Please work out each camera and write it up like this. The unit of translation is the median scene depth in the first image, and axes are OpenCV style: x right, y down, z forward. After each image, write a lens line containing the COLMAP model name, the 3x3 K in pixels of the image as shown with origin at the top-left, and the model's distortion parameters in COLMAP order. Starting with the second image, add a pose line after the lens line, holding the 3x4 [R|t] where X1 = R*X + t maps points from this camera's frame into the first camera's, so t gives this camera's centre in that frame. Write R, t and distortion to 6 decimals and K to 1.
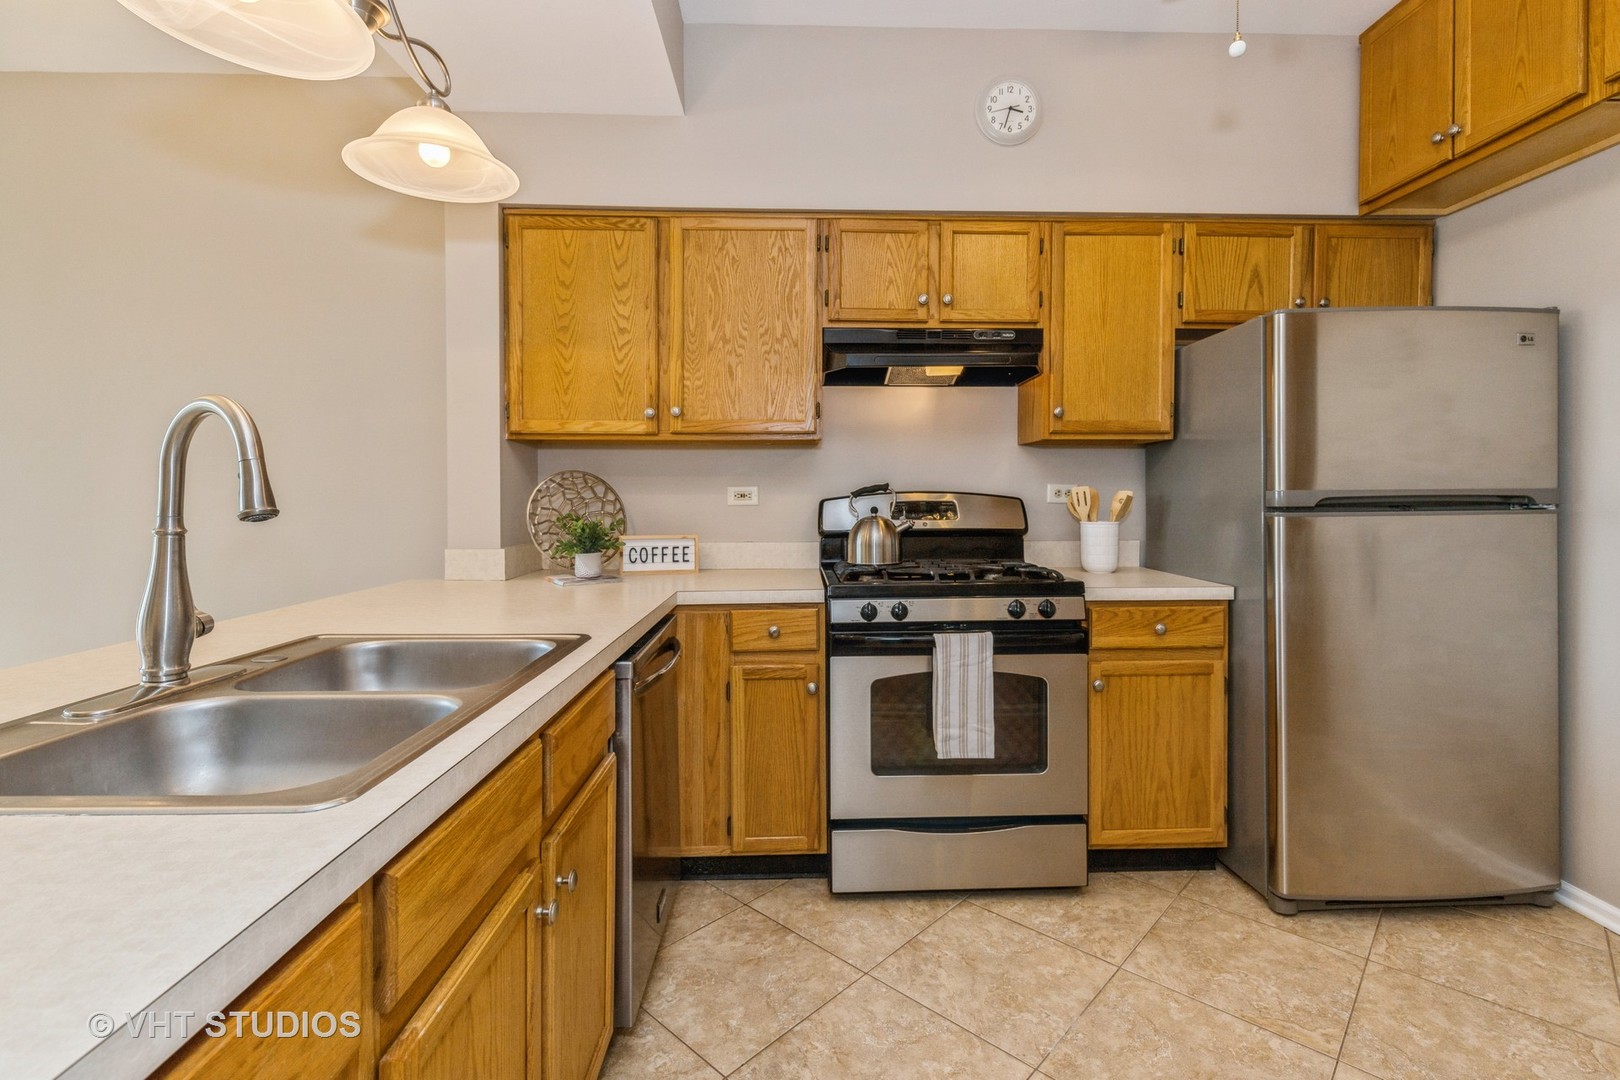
lens RADIAL K [[750.4, 0, 826.3], [0, 750.4, 505.8], [0, 0, 1]] dist [0.001044, 0.001408]
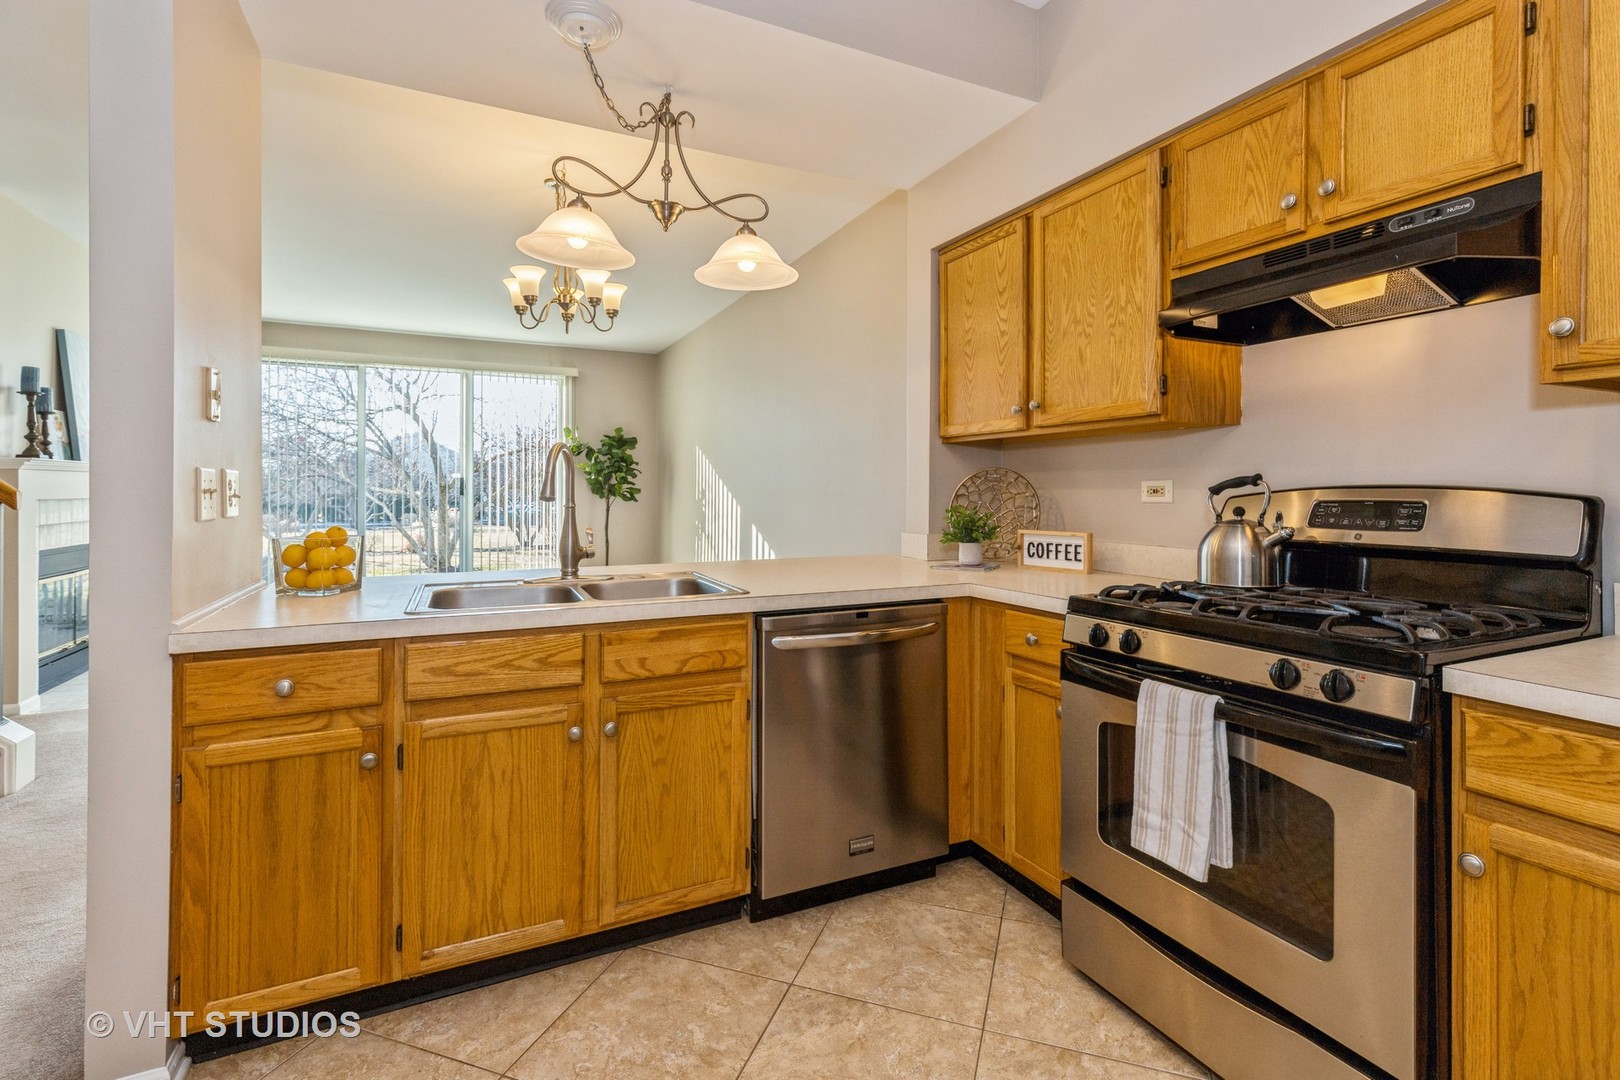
lens RADIAL K [[750.4, 0, 793.2], [0, 750.4, 491.5], [0, 0, 1]] dist [0.001044, 0.001408]
pose [[0.379464, 0.002807, -0.925202, 0.585873], [-0.014047, 0.999898, -0.002727, -0.005549], [0.925100, 0.014031, 0.379464, 0.332565]]
